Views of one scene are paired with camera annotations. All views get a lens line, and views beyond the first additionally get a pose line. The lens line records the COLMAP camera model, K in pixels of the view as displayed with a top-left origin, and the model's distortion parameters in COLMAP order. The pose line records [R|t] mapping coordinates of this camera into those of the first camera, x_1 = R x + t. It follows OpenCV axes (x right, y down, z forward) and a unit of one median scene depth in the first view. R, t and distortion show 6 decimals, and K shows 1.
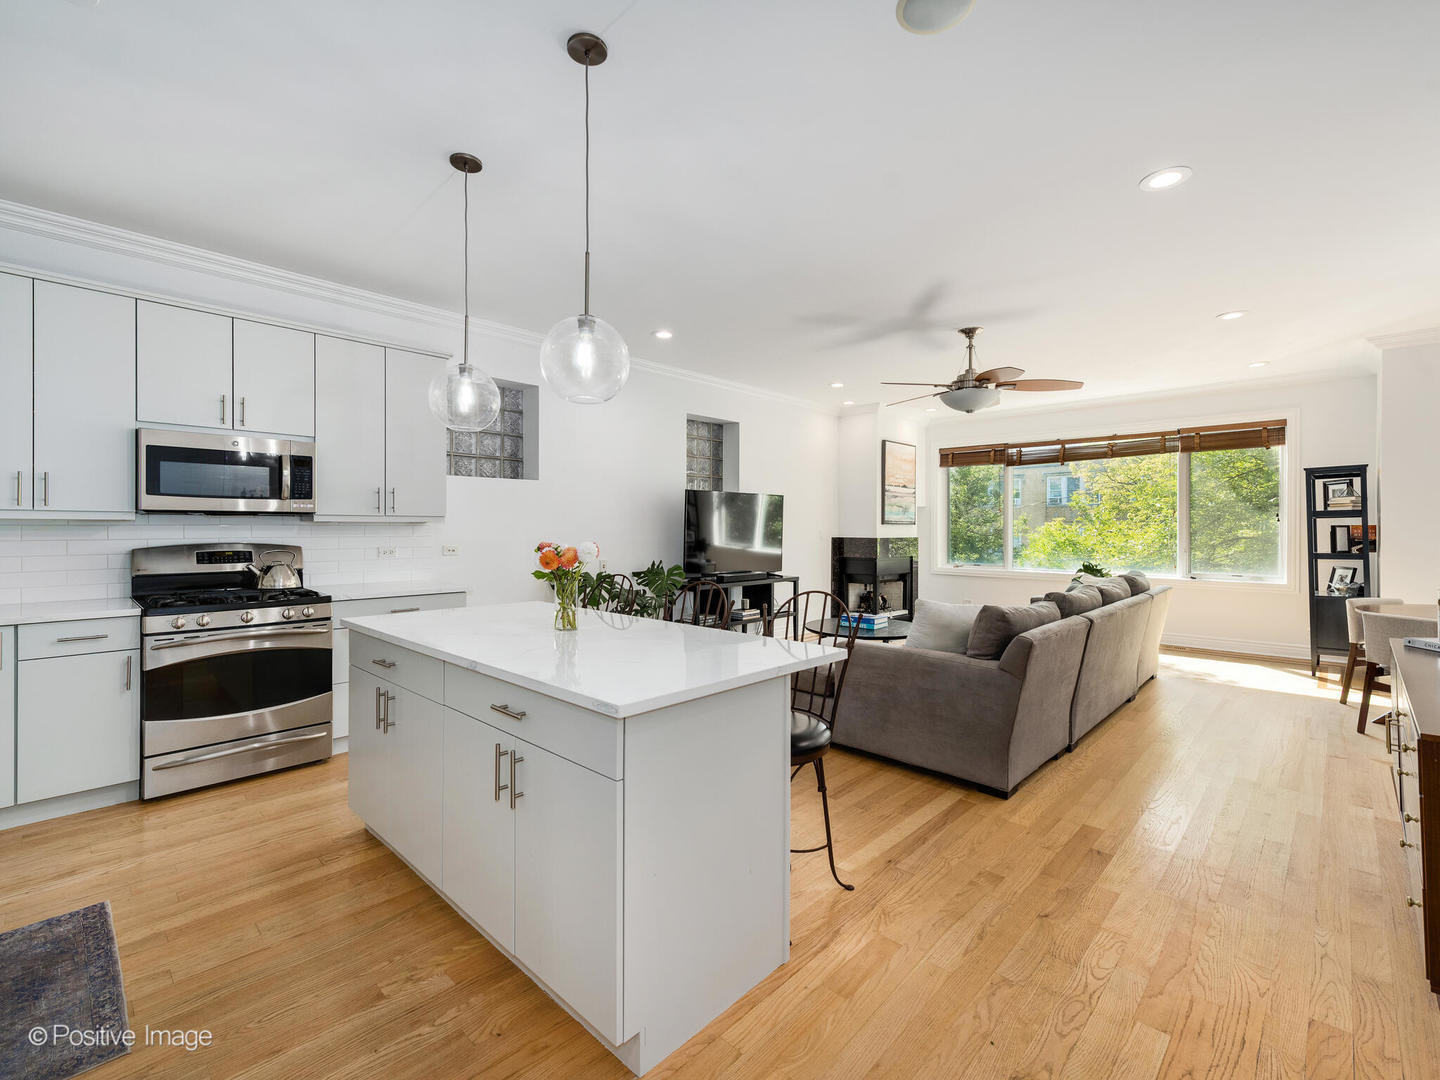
lens RADIAL K [[639.7, 0, 723.8], [0, 639.7, 533.2], [0, 0, 1]] dist [0.008235, -0.000216]
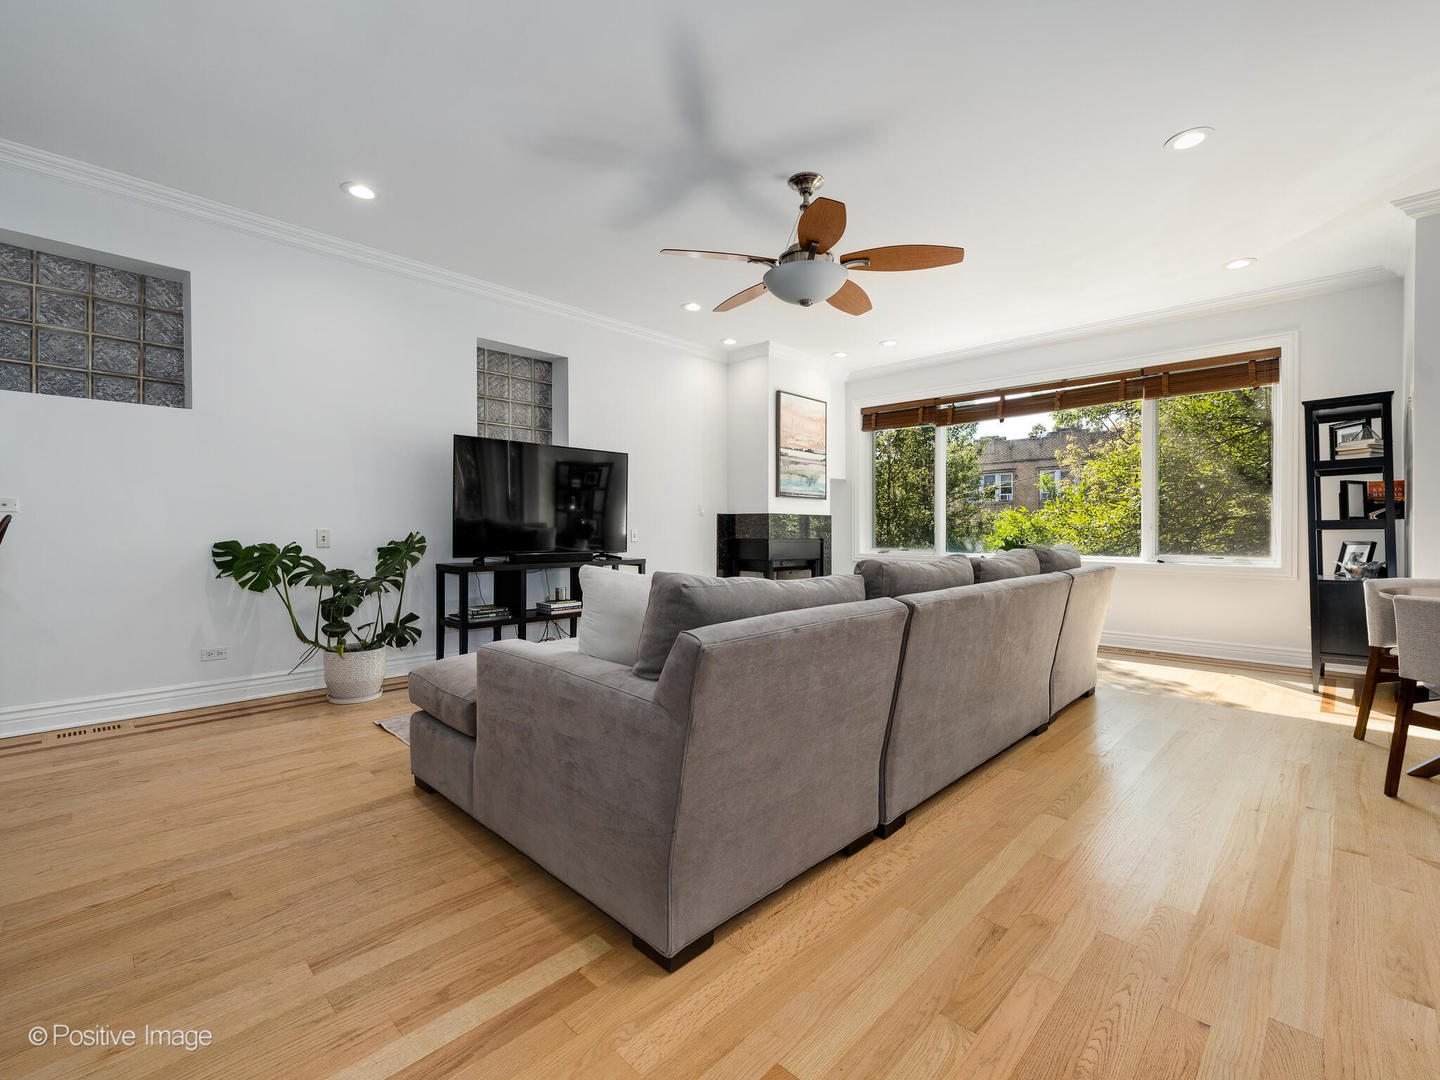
lens RADIAL K [[639.7, 0, 723.8], [0, 639.7, 533.2], [0, 0, 1]] dist [0.008235, -0.000216]
pose [[0.999983, 0.000656, -0.005824, 0.370062], [-0.000661, 0.999999, -0.000922, 0.065391], [0.005824, 0.000926, 0.999983, 0.396084]]
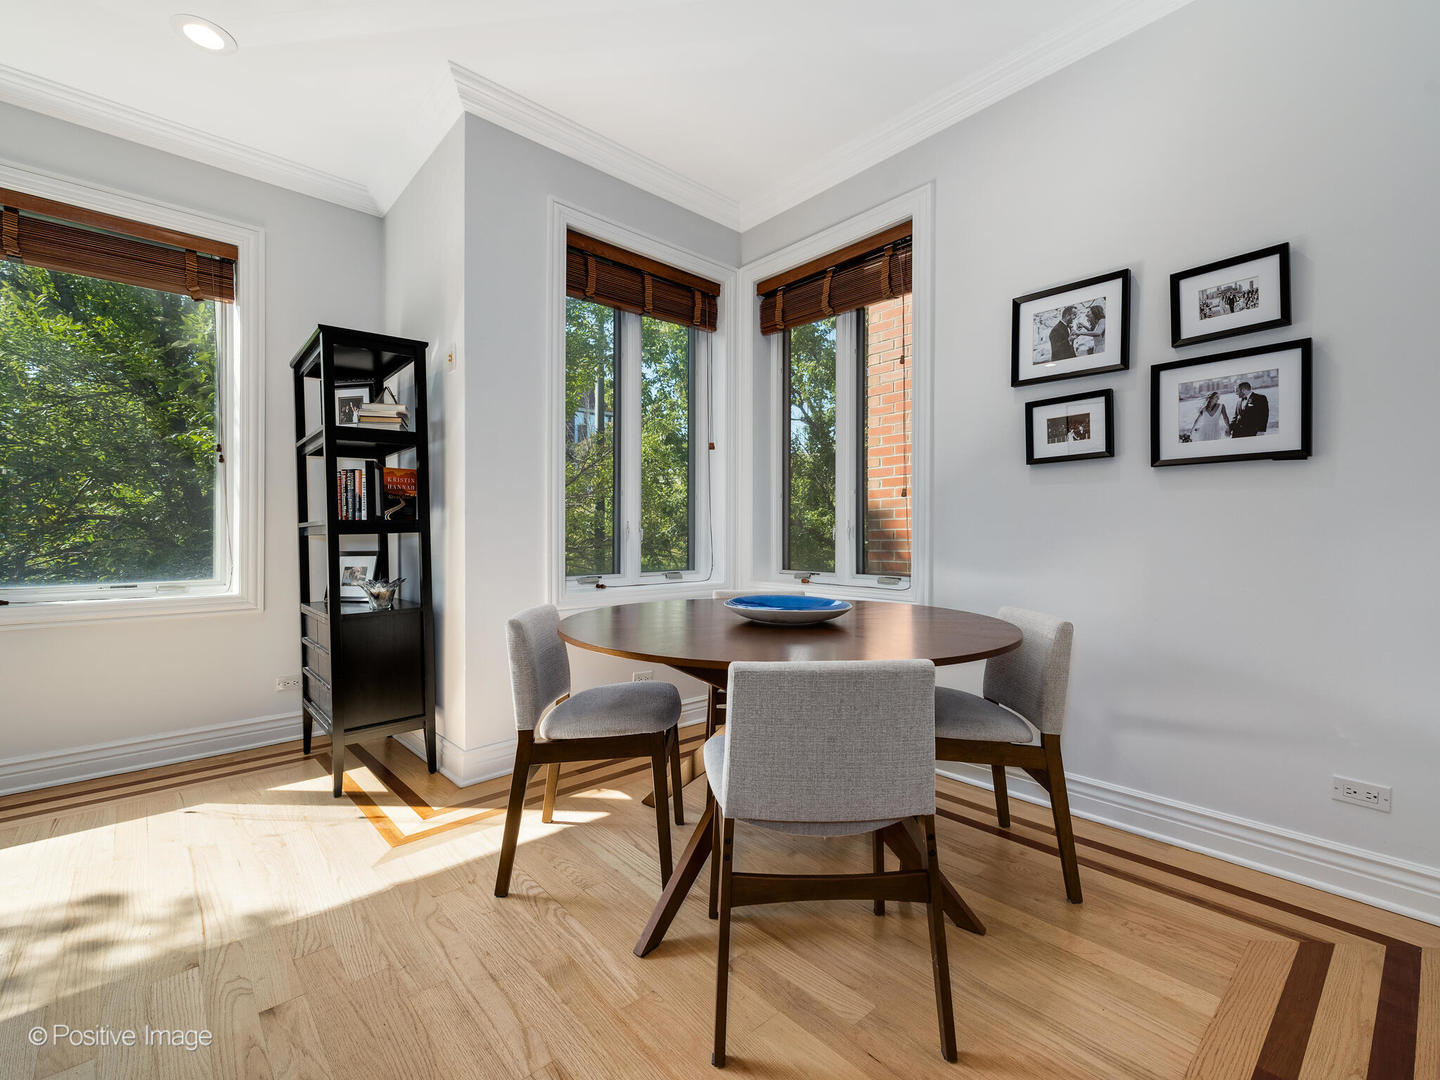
lens RADIAL K [[647.4, 0, 720.0], [0, 647.4, 540.0], [0, 0, 1]] dist [0.000553, 0.000054]
pose [[0.069643, -0.004251, 0.997563, 0.683758], [0.008879, 0.999954, 0.003641, 0.064544], [-0.997532, 0.008604, 0.069678, 0.992720]]
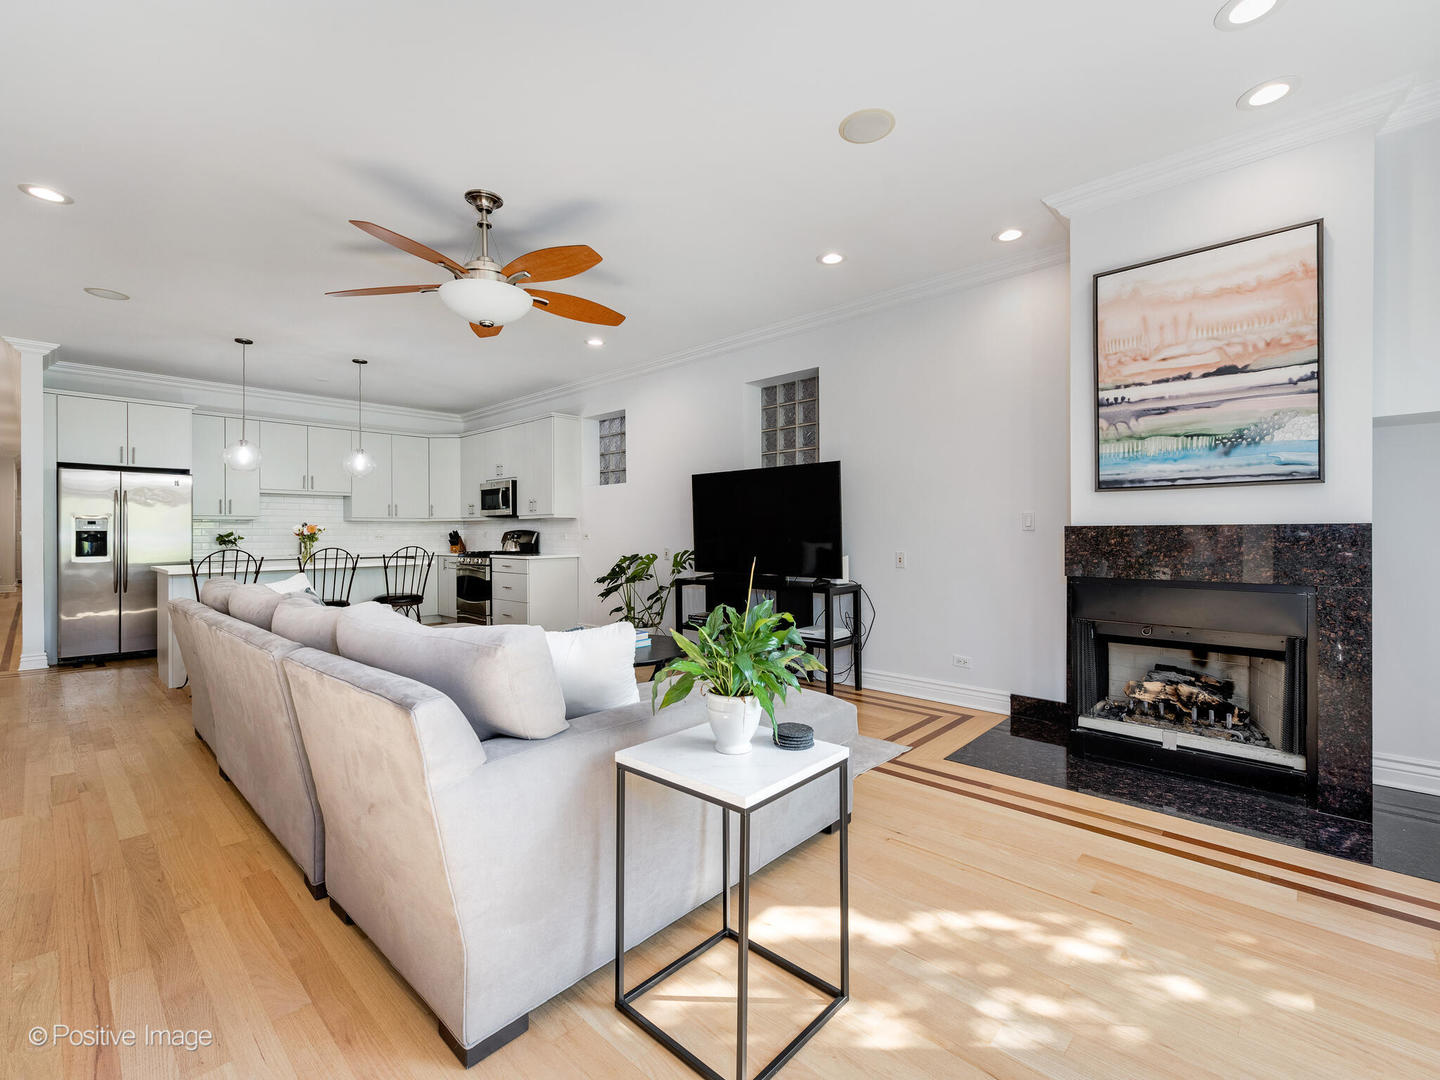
lens RADIAL K [[627.2, 0, 721.8], [0, 627.2, 530.6], [0, 0, 1]] dist [0.000857, -0.000948]
pose [[0.015678, -0.007535, -0.999849, 1.250277], [-0.004186, 0.999962, -0.007602, 0.028477], [0.999868, 0.004305, 0.015646, 1.518163]]
